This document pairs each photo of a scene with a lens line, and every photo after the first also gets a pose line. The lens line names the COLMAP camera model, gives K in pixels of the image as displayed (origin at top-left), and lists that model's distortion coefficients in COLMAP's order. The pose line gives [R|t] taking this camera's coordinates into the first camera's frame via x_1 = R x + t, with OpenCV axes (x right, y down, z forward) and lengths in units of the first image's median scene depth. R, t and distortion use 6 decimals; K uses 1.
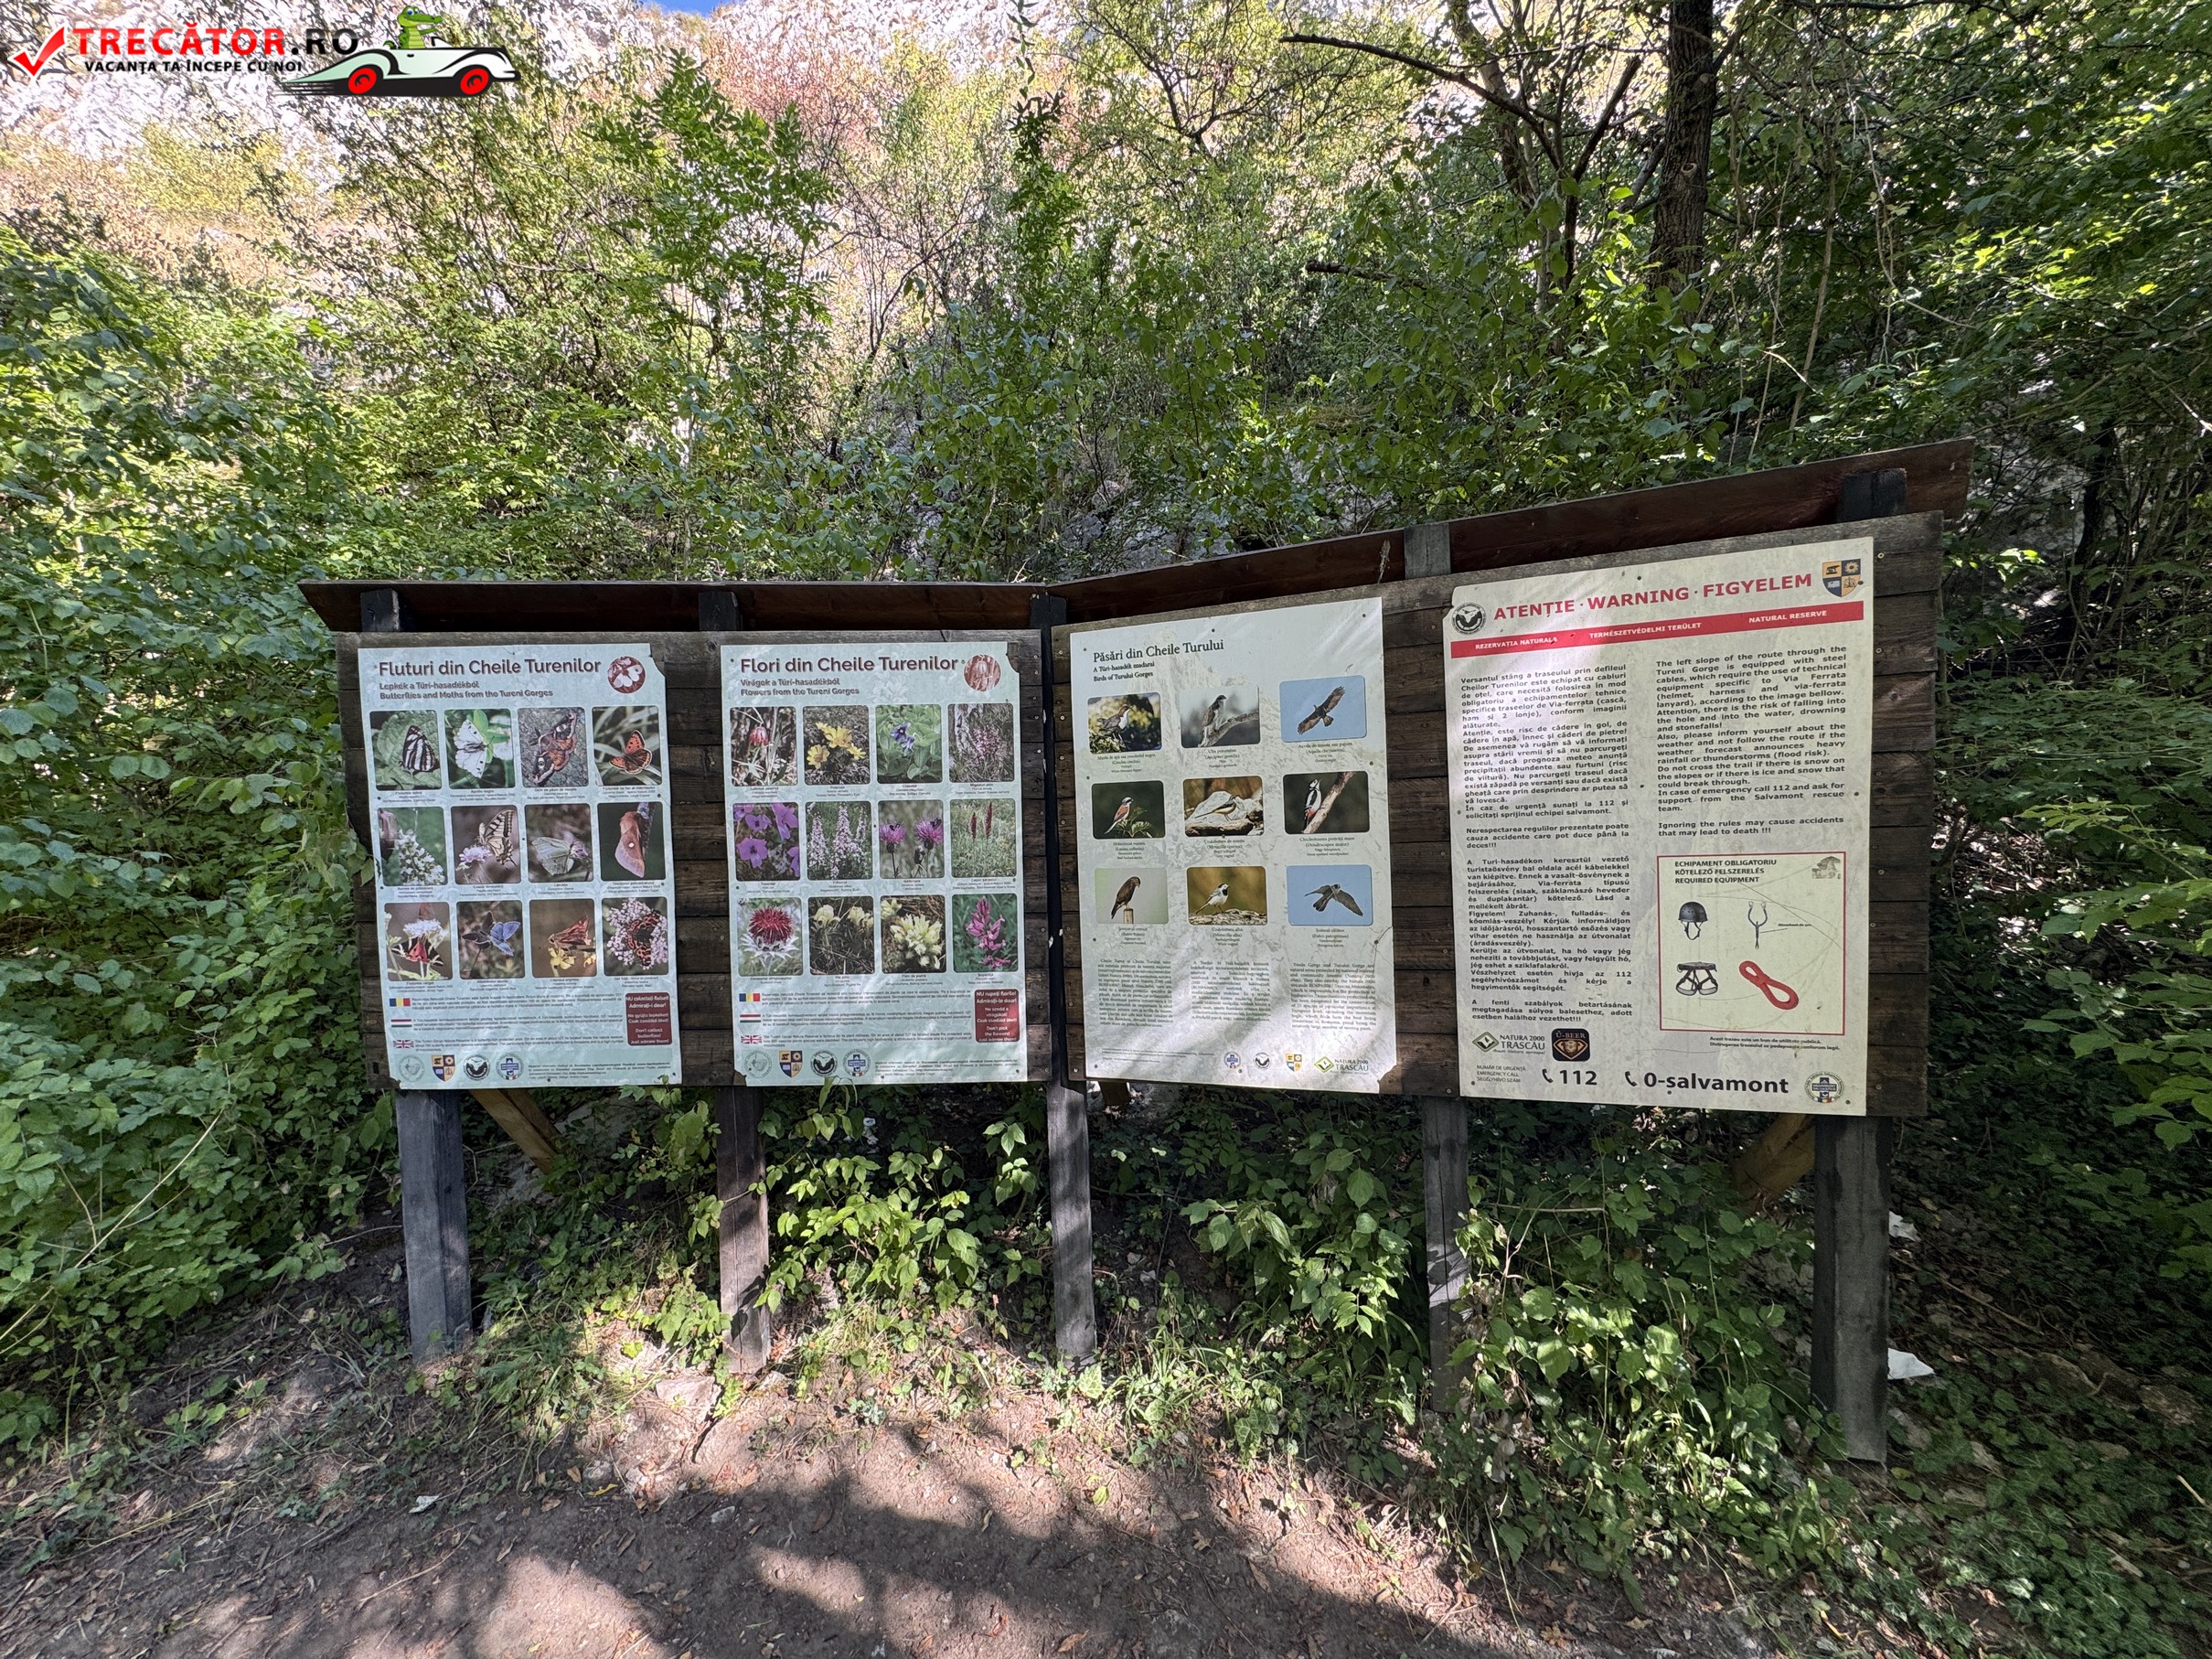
lens RADIAL K [[877.6, 0, 1100.1], [0, 877.6, 824.1], [0, 0, 1]] dist [0.000218, 0.000019]
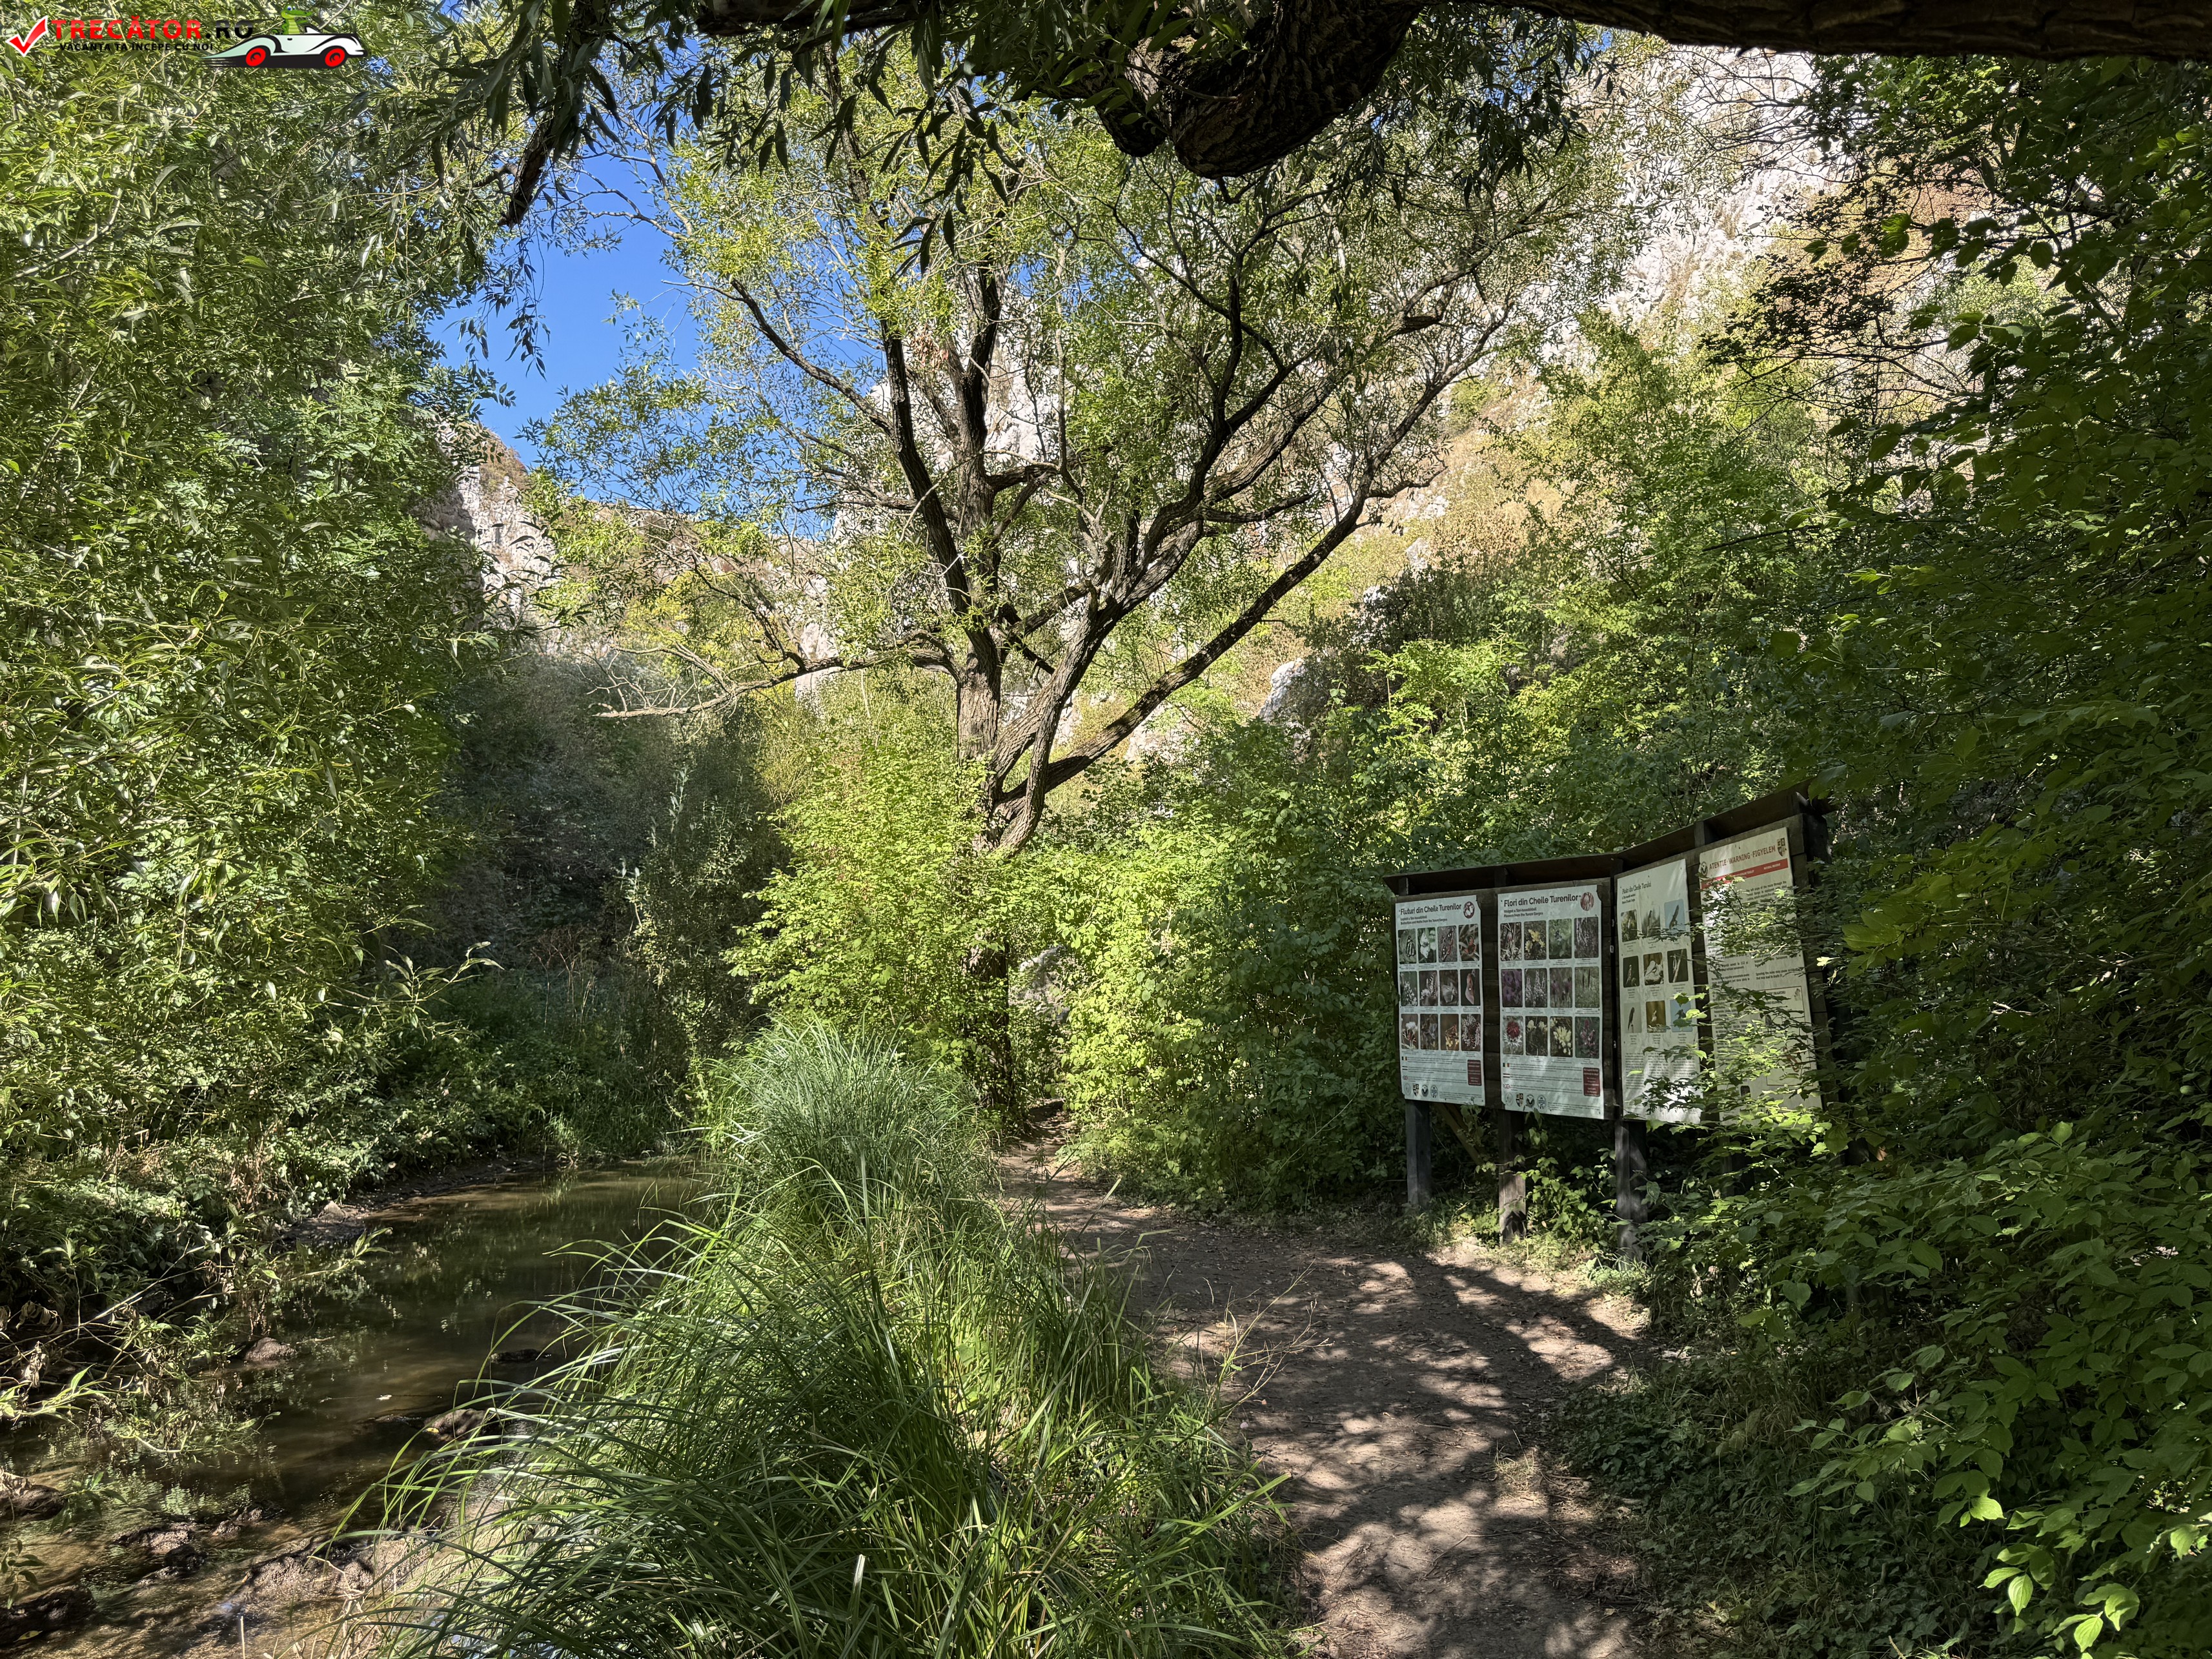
lens RADIAL K [[1556.0, 0, 1105.3], [0, 1556.0, 829.0], [0, 0, 1]] dist [0.042298, -0.047390]
pose [[0.410104, -0.085928, -0.907982, 2.569842], [-0.058814, 0.990988, -0.120348, 0.146374], [0.910140, 0.102757, 0.401355, -1.365002]]
